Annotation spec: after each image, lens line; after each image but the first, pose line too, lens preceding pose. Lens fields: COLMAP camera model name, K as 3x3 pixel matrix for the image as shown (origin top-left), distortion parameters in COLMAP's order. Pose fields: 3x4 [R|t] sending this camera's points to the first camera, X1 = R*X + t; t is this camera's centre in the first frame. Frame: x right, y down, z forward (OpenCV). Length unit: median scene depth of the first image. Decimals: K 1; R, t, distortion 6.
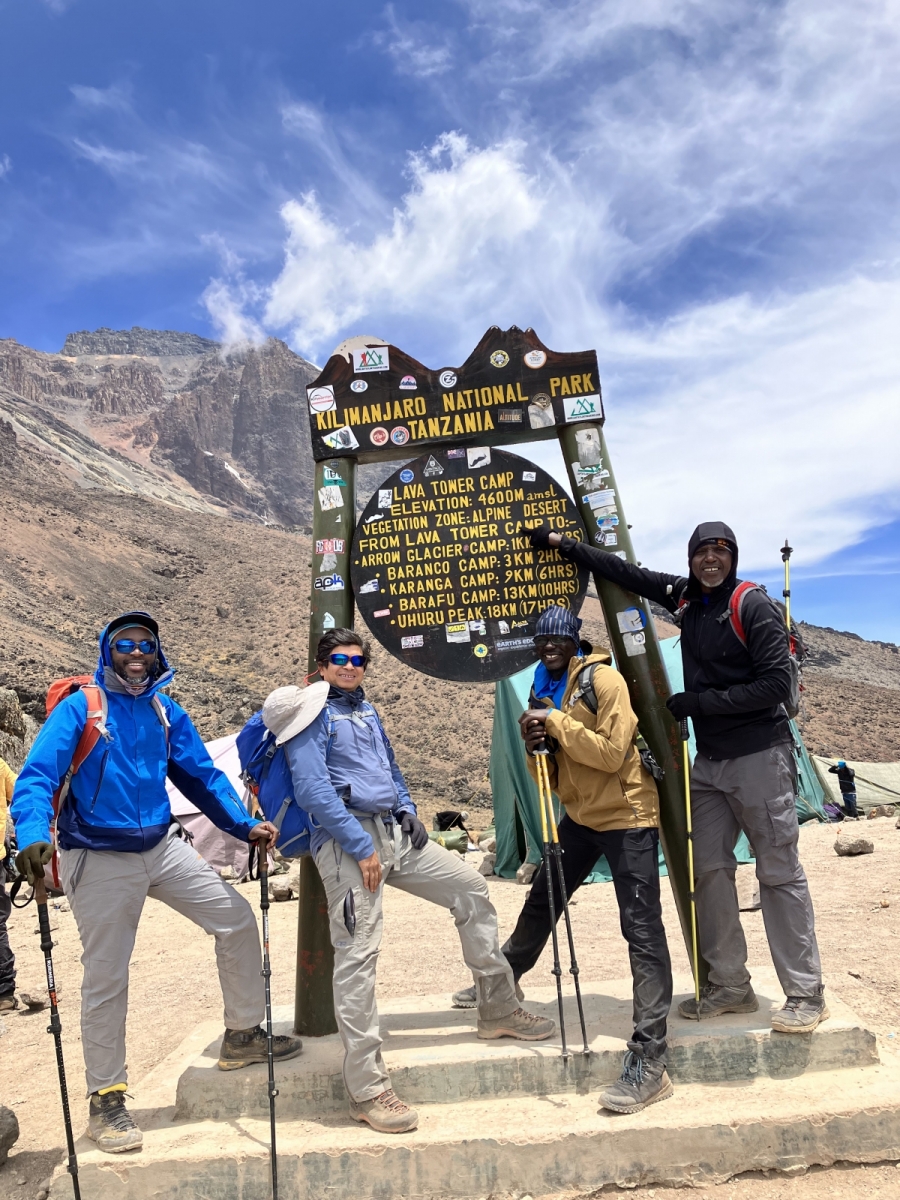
lens RADIAL K [[958.4, 0, 446.7], [0, 958.4, 635.5], [0, 0, 1]] dist [0.057252, -0.078865]
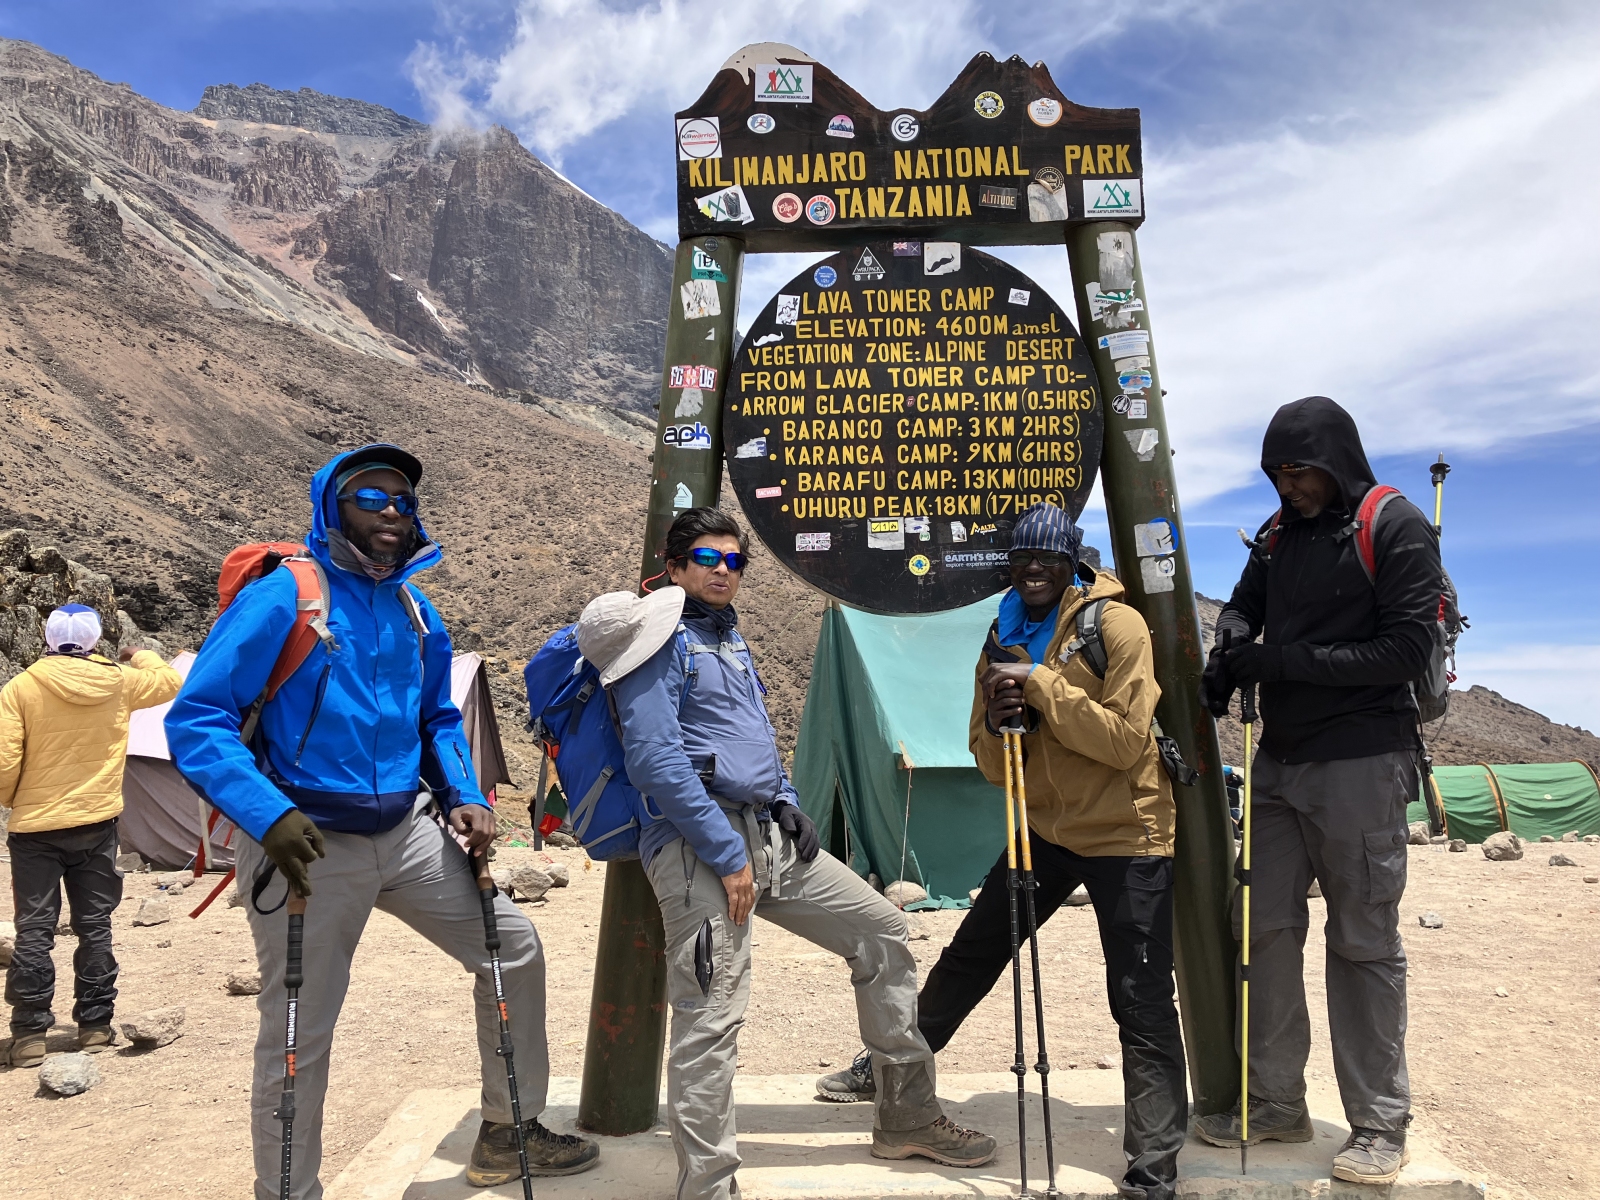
lens RADIAL K [[1277.9, 0, 799.6], [0, 1277.9, 640.7], [0, 0, 1]] dist [0.057252, -0.078865]
pose [[0.993212, 0.085804, 0.078536, -0.105389], [-0.090429, 0.994249, 0.057363, 0.024394], [-0.073162, -0.064076, 0.995260, 0.150991]]
